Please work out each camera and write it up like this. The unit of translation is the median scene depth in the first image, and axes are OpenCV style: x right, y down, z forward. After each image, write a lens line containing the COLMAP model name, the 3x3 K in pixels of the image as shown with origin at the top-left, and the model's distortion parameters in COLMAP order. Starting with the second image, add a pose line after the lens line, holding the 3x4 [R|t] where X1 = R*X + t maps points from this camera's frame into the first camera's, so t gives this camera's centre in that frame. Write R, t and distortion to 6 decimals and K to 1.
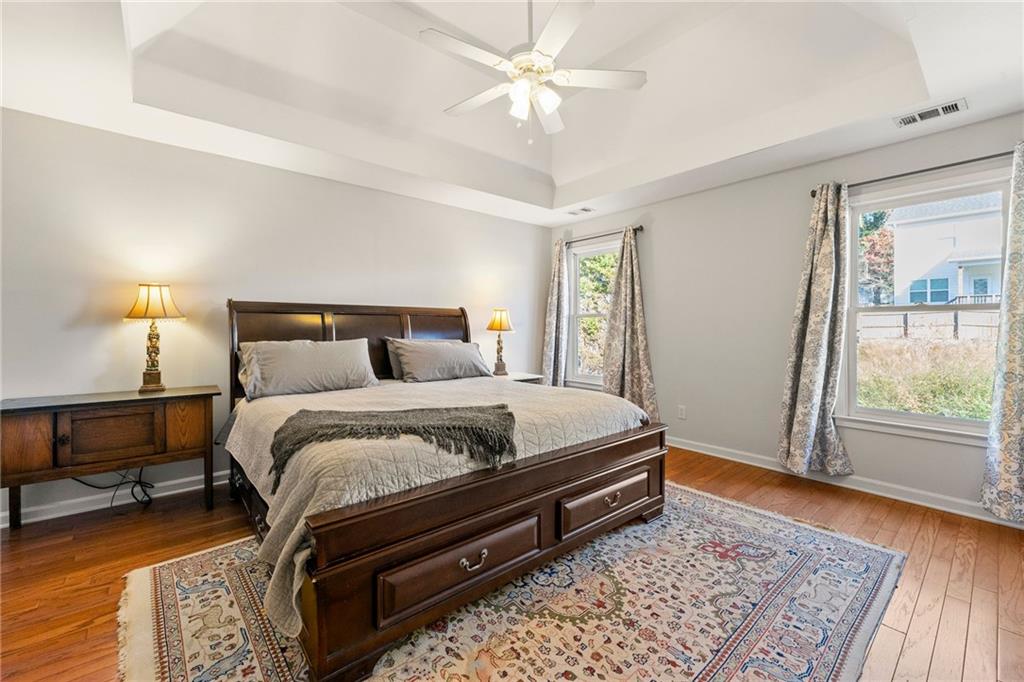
lens RADIAL K [[419.0, 0, 516.0], [0, 419.0, 339.6], [0, 0, 1]] dist [0.002195, -0.000828]
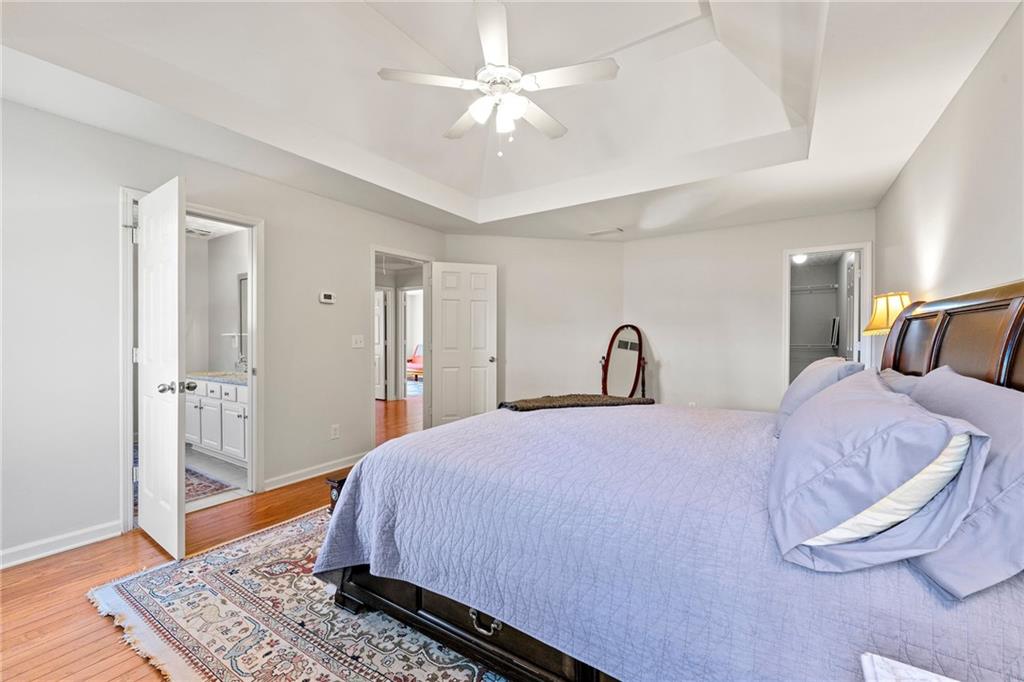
lens RADIAL K [[419.0, 0, 511.6], [0, 419.0, 338.8], [0, 0, 1]] dist [0.002195, -0.000828]
pose [[-0.961502, 0.004077, -0.274768, 0.290014], [-0.005233, 0.999437, 0.033143, -0.059637], [0.274749, 0.033305, -0.960939, 1.973637]]
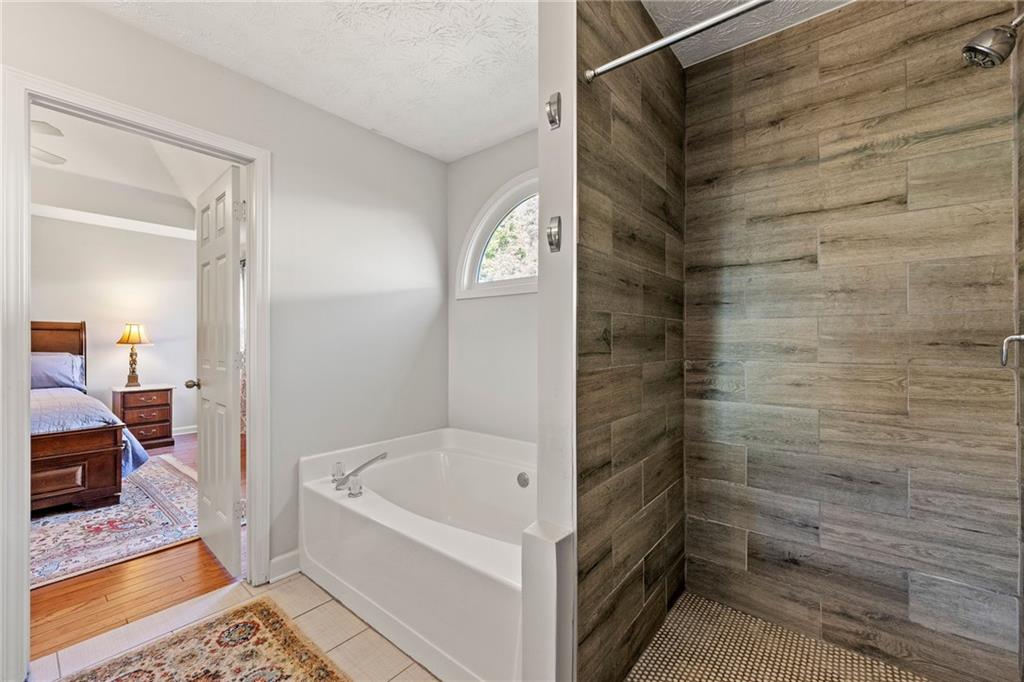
lens RADIAL K [[419.0, 0, 507.6], [0, 419.0, 340.2], [0, 0, 1]] dist [0.002195, -0.000828]
pose [[0.985620, 0.000472, 0.168977, 1.353711], [0.006015, 0.999264, -0.037874, 0.027523], [-0.168871, 0.038346, 0.984892, -0.362341]]
